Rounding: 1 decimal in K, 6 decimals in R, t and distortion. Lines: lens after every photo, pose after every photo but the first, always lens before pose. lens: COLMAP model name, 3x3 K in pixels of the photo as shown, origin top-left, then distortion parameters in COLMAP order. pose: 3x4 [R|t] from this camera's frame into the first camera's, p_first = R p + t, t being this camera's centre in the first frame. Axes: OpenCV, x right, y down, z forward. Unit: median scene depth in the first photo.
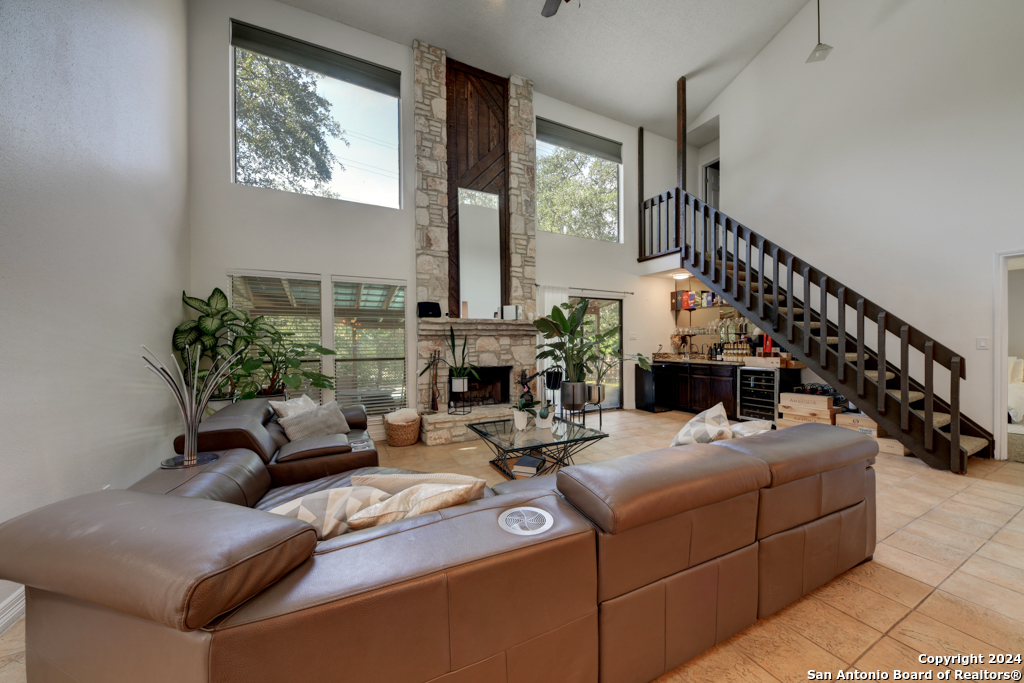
lens RADIAL K [[356.3, 0, 512.4], [0, 356.3, 341.0], [0, 0, 1]] dist [-0.000493, -0.000082]
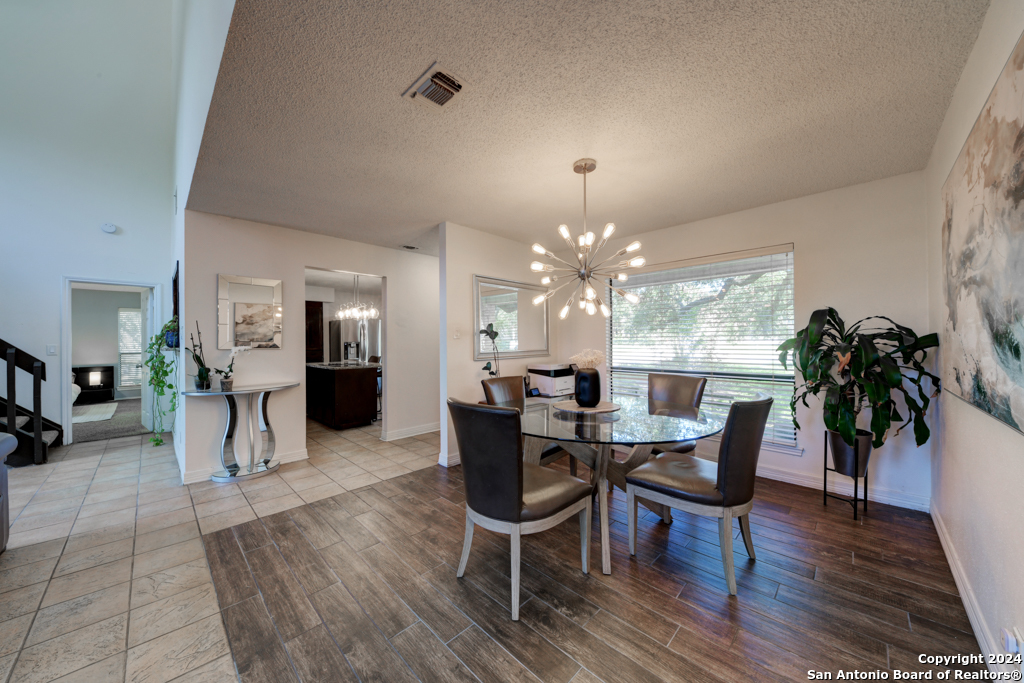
lens RADIAL K [[356.3, 0, 512.6], [0, 356.3, 339.1], [0, 0, 1]] dist [-0.000493, -0.000082]
pose [[-0.322177, 0.013473, 0.946583, -0.316267], [0.018404, 0.999799, -0.007966, 0.008875], [-0.946500, 0.014854, -0.322360, -0.068798]]
